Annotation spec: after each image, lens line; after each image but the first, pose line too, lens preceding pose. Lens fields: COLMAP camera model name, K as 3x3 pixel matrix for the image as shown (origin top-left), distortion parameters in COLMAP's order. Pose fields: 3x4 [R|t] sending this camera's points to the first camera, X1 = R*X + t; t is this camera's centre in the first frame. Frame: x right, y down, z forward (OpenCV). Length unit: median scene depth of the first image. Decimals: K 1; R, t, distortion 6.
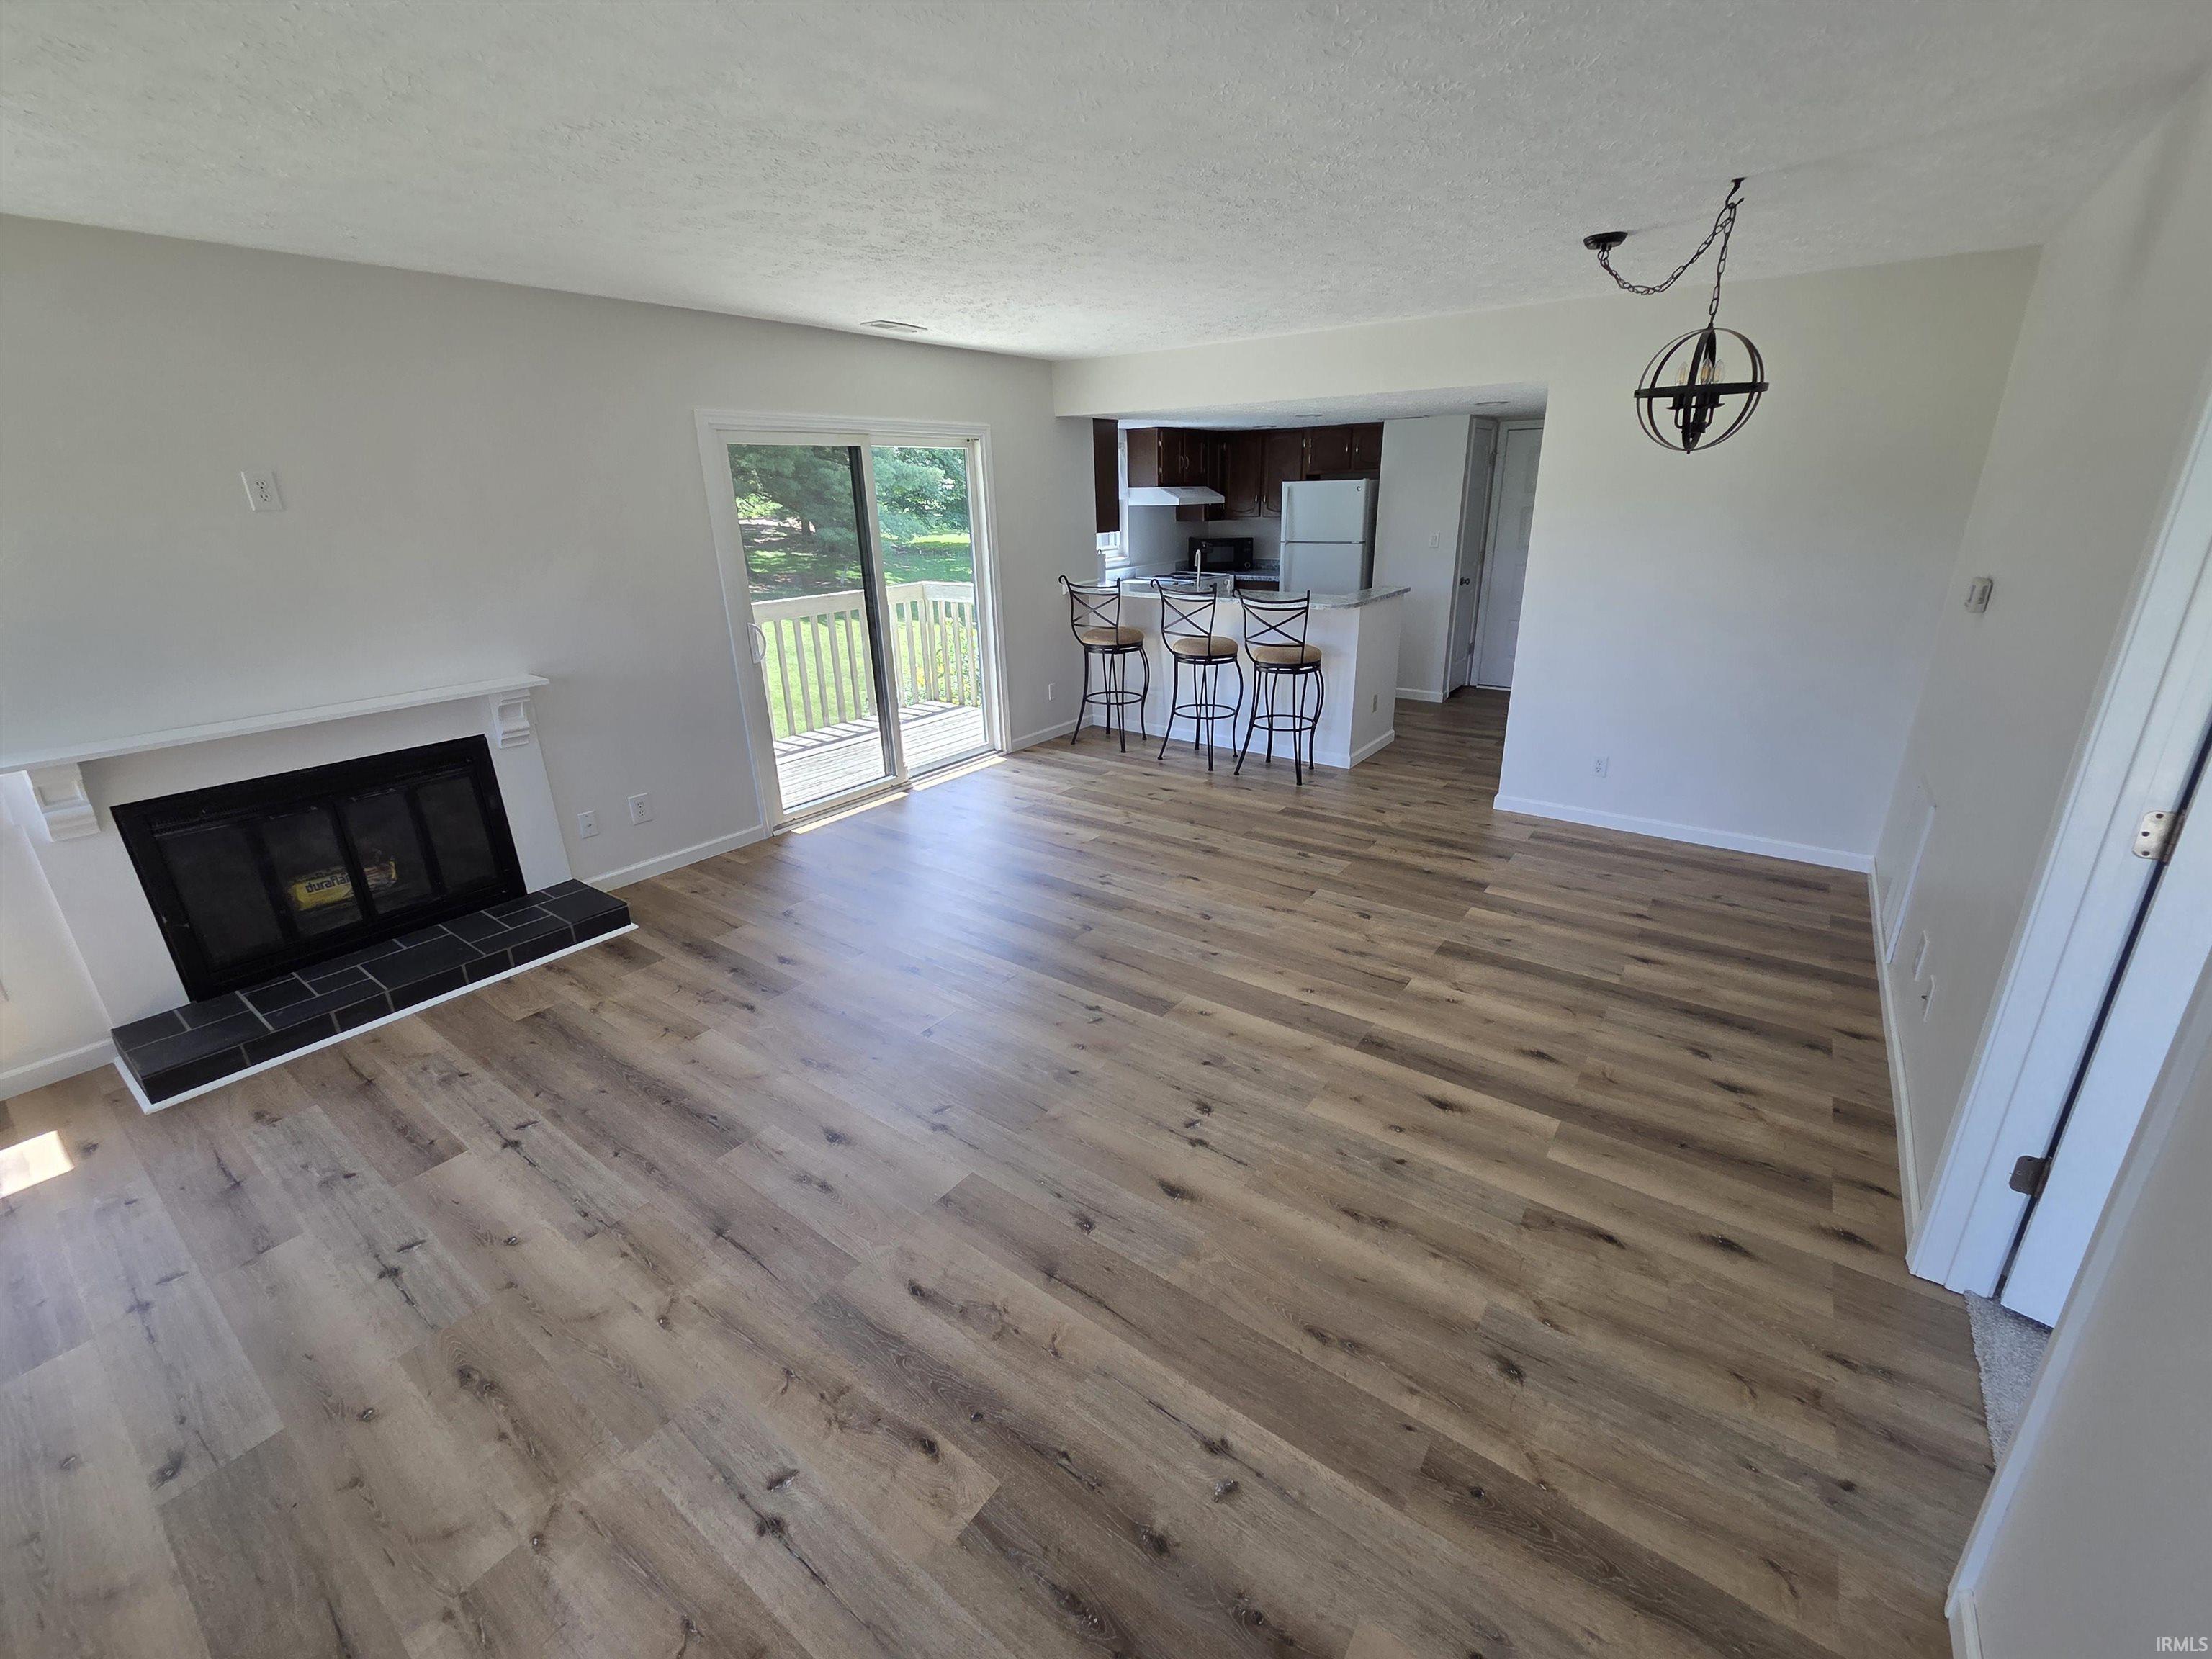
lens RADIAL K [[910.2, 0, 1107.6], [0, 910.2, 818.5], [0, 0, 1]] dist [0.000617, -0.000012]
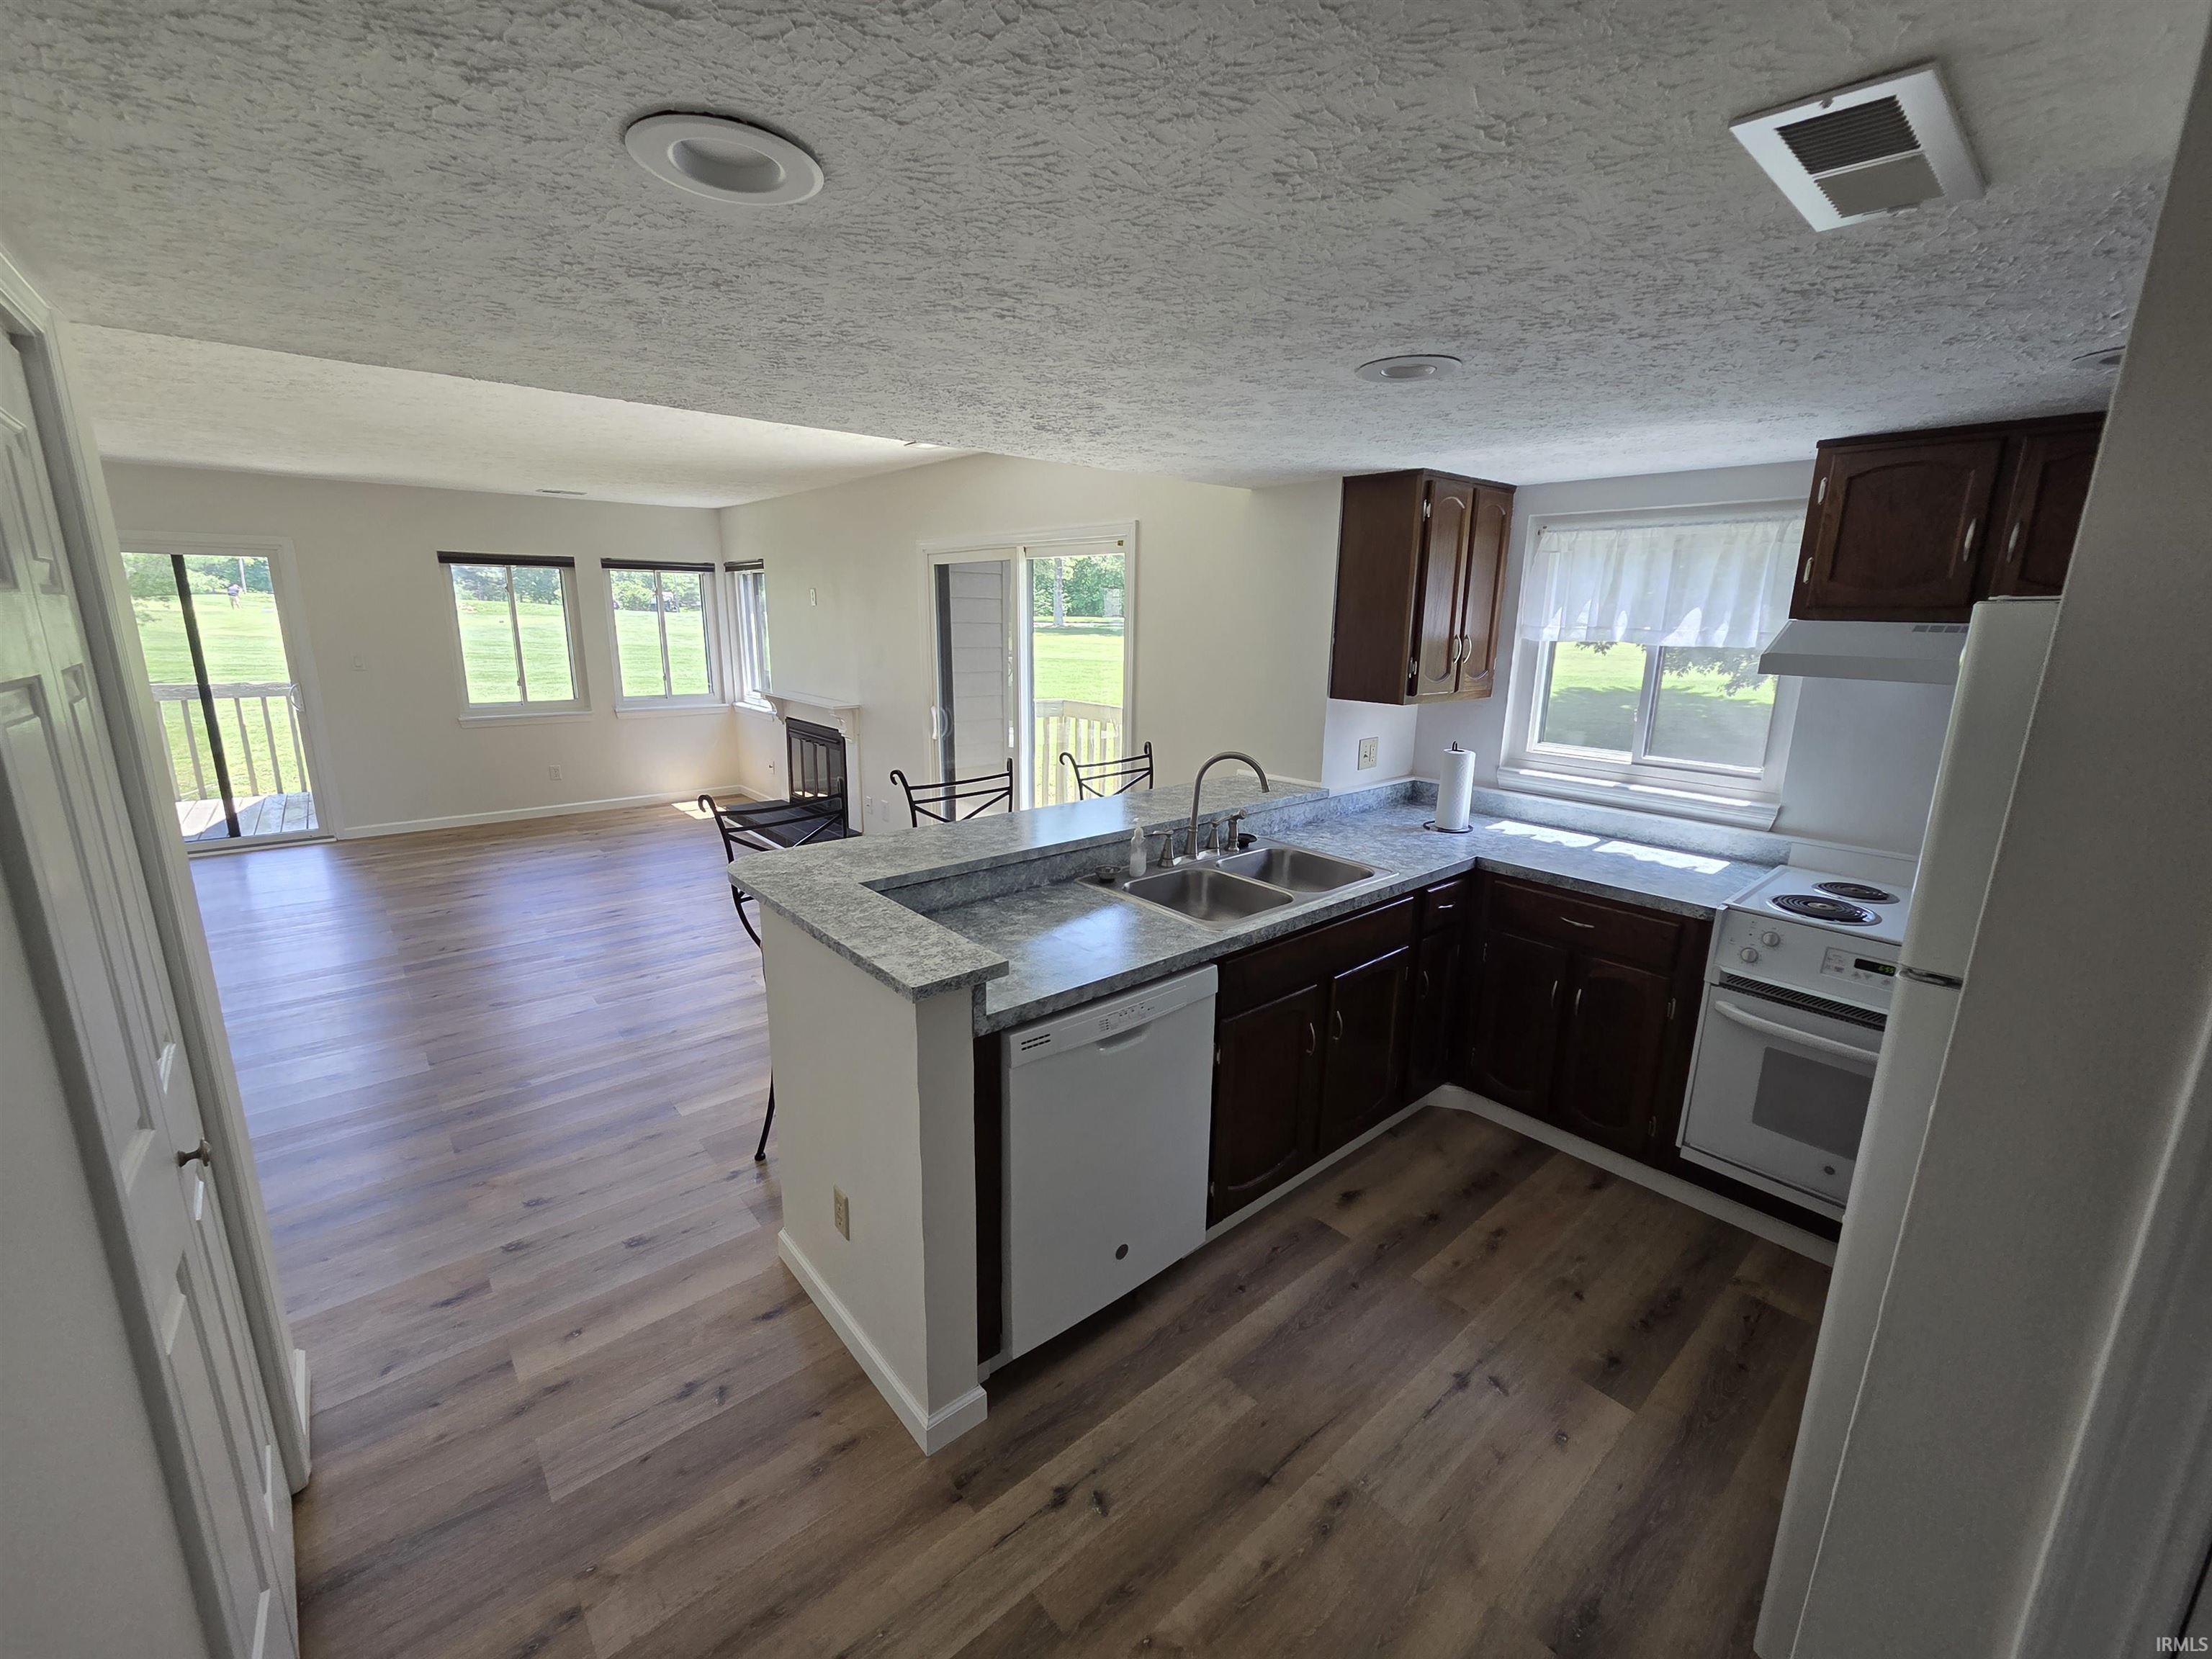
lens RADIAL K [[910.2, 0, 1107.6], [0, 910.2, 818.5], [0, 0, 1]] dist [0.000617, -0.000012]
pose [[-0.220901, 0.238084, -0.945790, 0.447906], [-0.344526, 0.888176, 0.304049, -0.318970], [0.912417, 0.393014, -0.114173, 0.849636]]
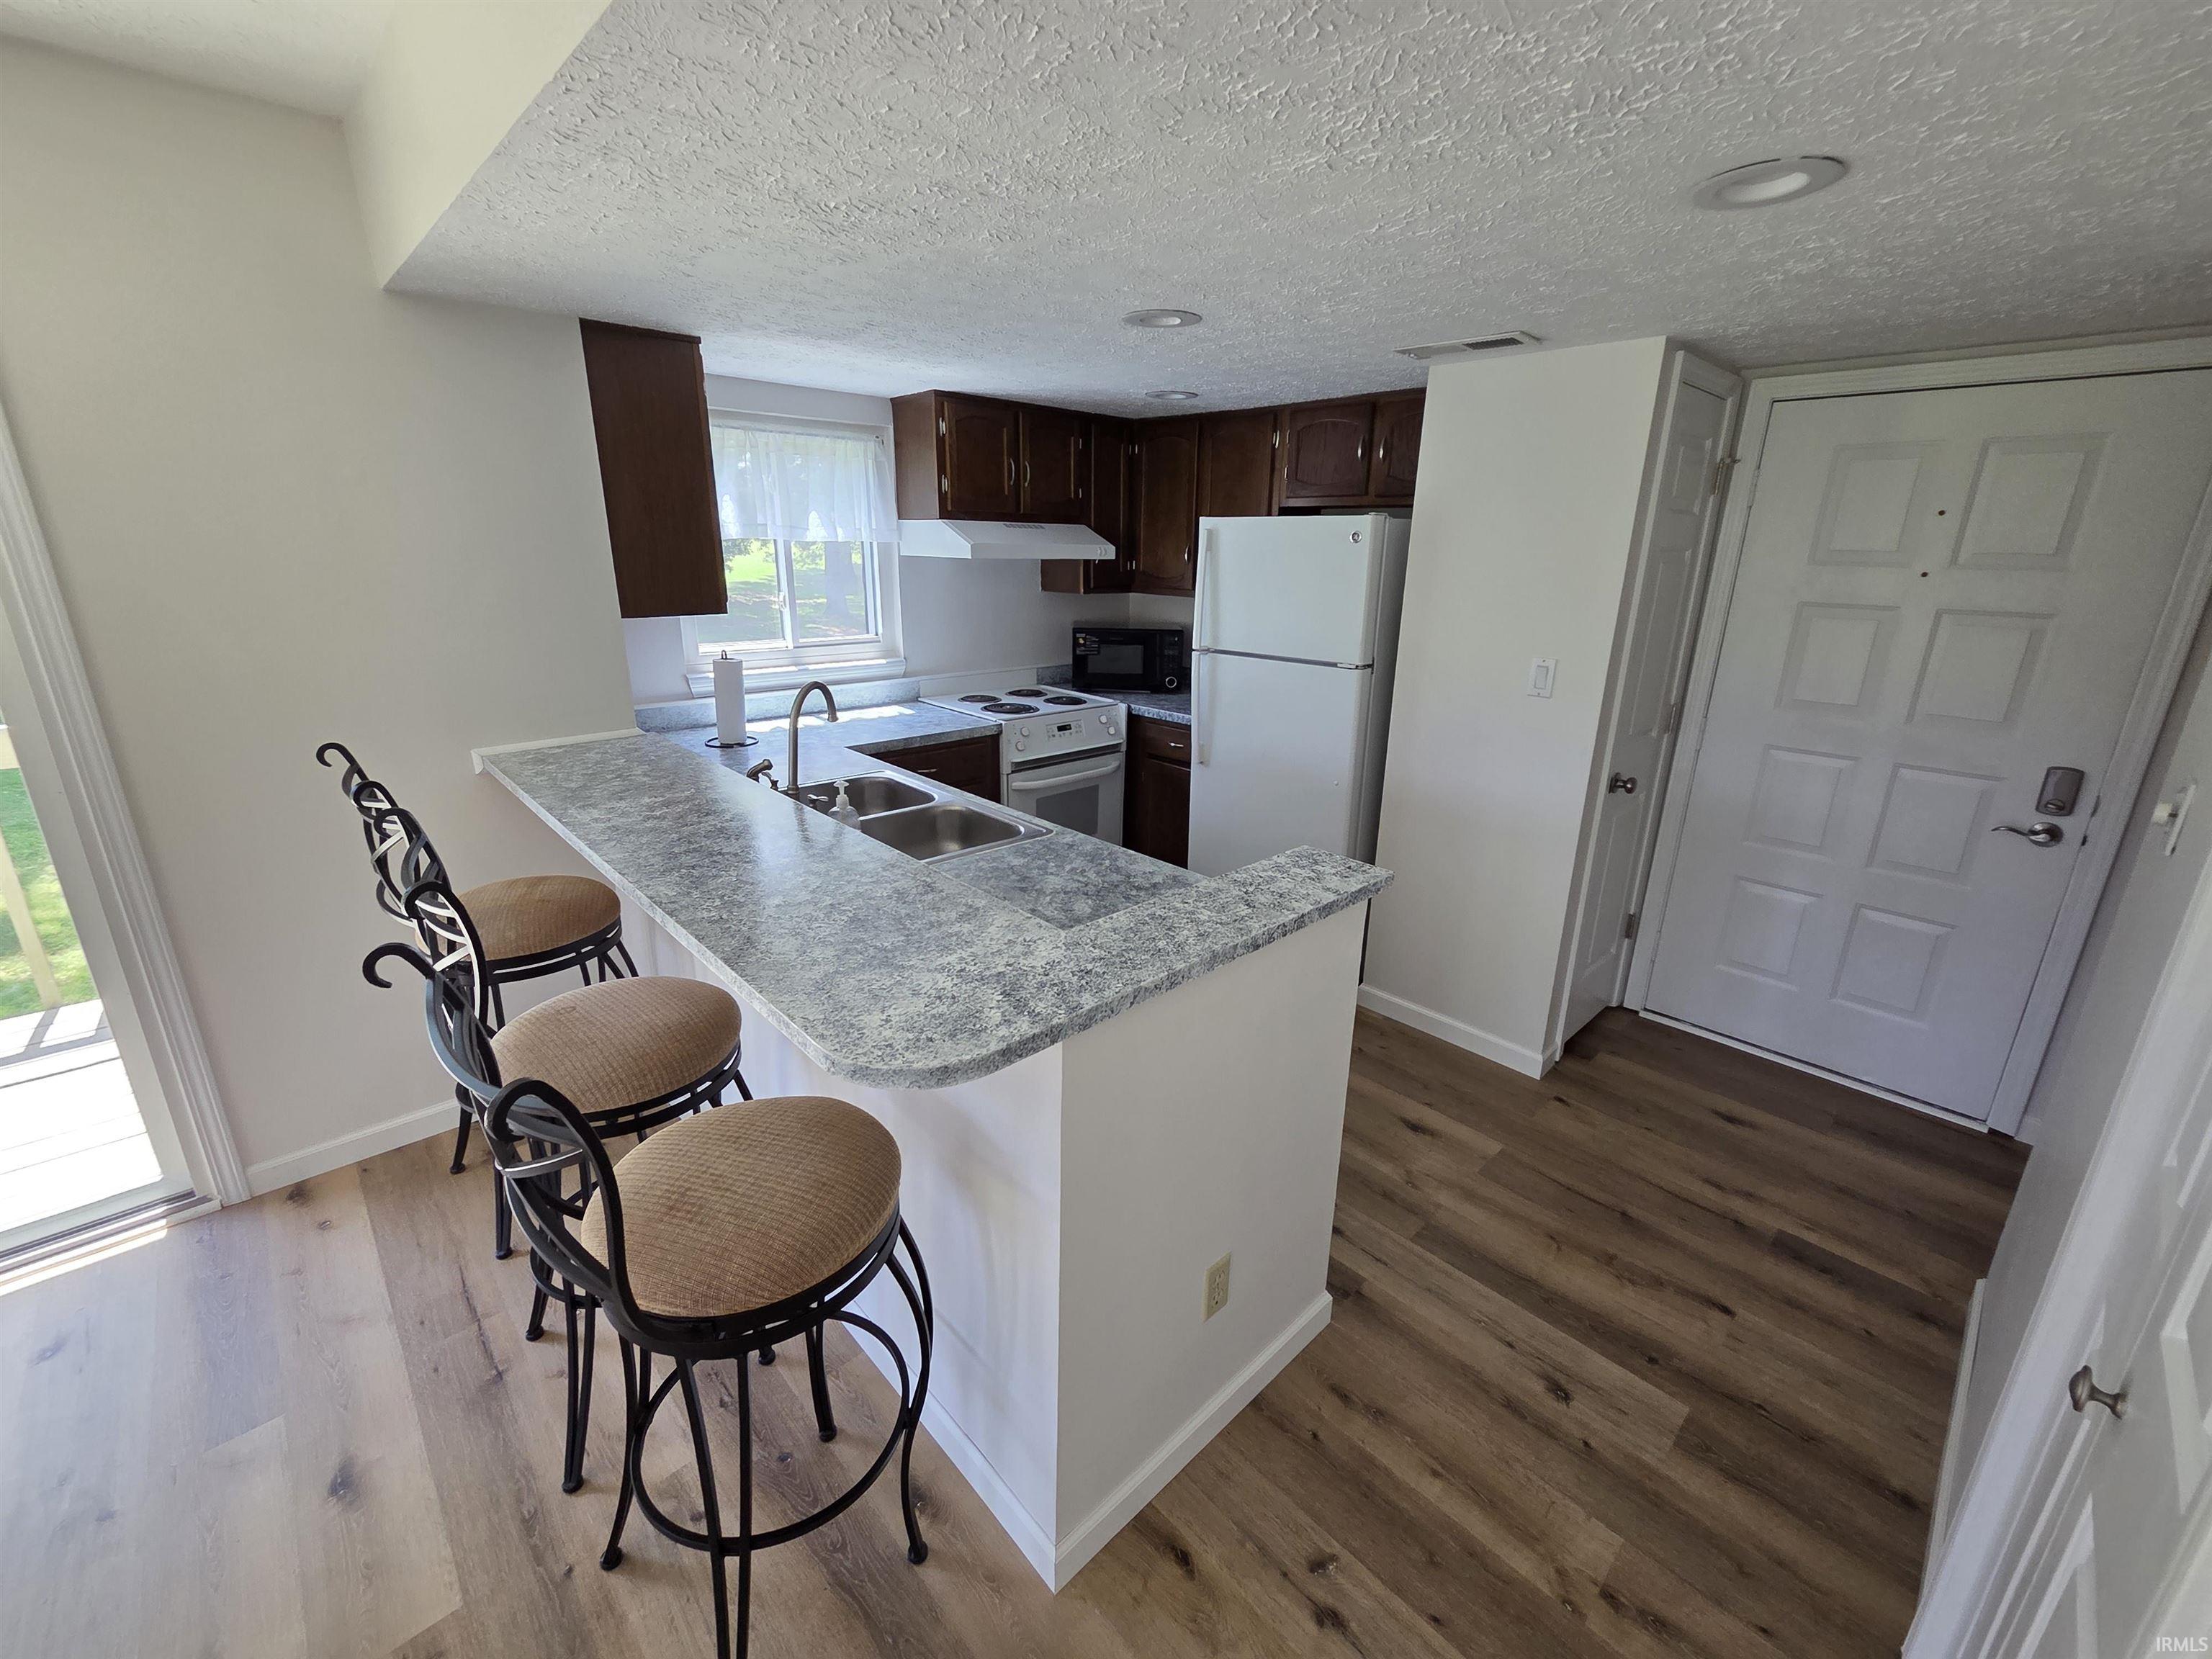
lens RADIAL K [[910.2, 0, 1107.6], [0, 910.2, 818.5], [0, 0, 1]] dist [0.000617, -0.000012]
pose [[0.983628, 0.087980, -0.157277, 0.230717], [-0.096126, 0.994354, -0.044945, -0.199829], [0.152435, 0.059328, 0.986531, 0.564886]]
